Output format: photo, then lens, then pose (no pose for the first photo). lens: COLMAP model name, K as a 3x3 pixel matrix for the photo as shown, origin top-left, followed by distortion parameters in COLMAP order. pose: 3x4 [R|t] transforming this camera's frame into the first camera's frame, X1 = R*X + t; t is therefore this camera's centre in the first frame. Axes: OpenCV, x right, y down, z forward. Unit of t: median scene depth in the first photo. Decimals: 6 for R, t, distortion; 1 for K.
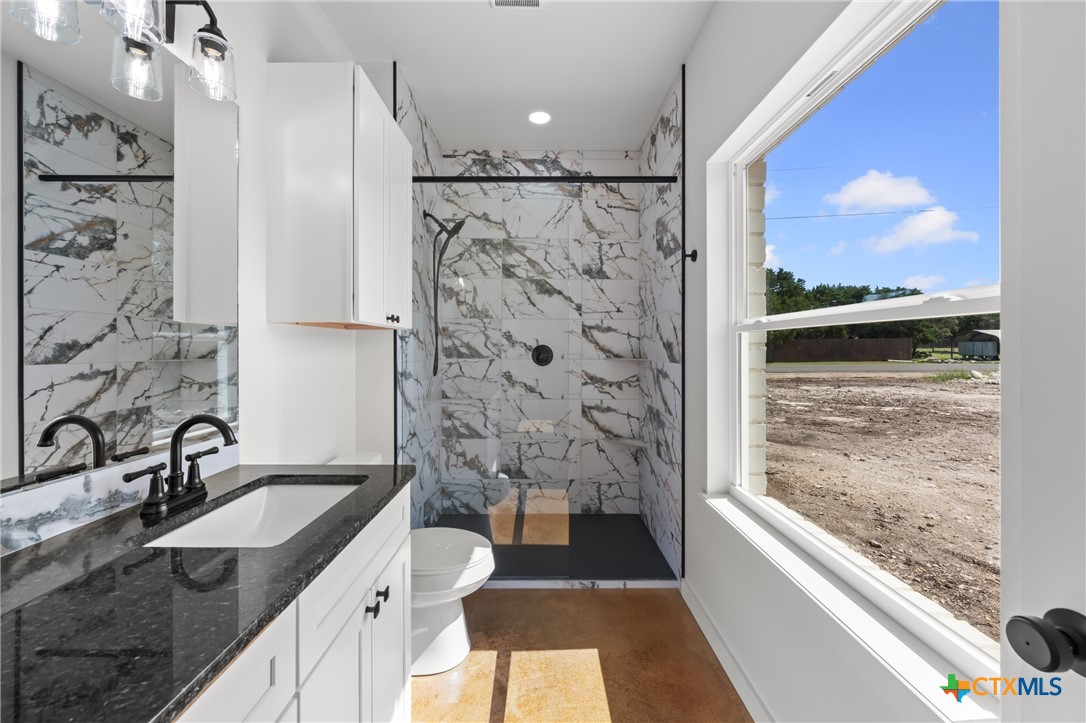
lens RADIAL K [[415.2, 0, 541.6], [0, 415.2, 347.6], [0, 0, 1]] dist [-0.001259, 0.000182]
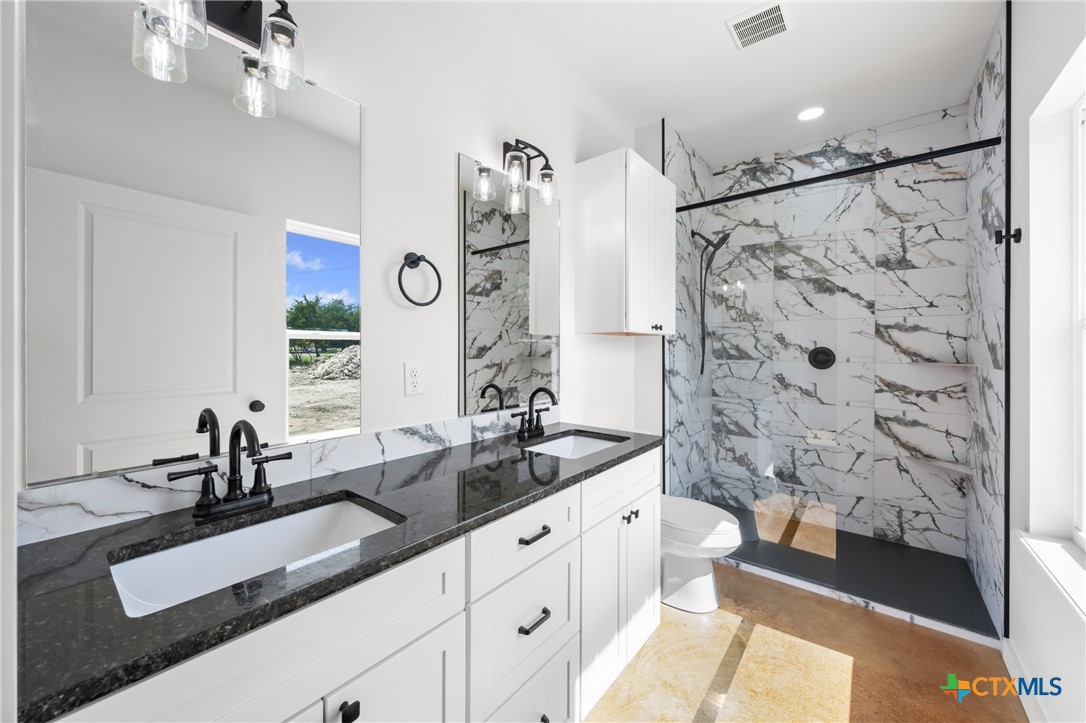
lens RADIAL K [[415.2, 0, 544.2], [0, 415.2, 352.6], [0, 0, 1]] dist [-0.001259, 0.000182]
pose [[0.774367, 0.006223, -0.632706, 0.128838], [-0.001129, 0.999964, 0.008453, -0.001017], [0.632736, -0.005832, 0.774346, -0.151106]]
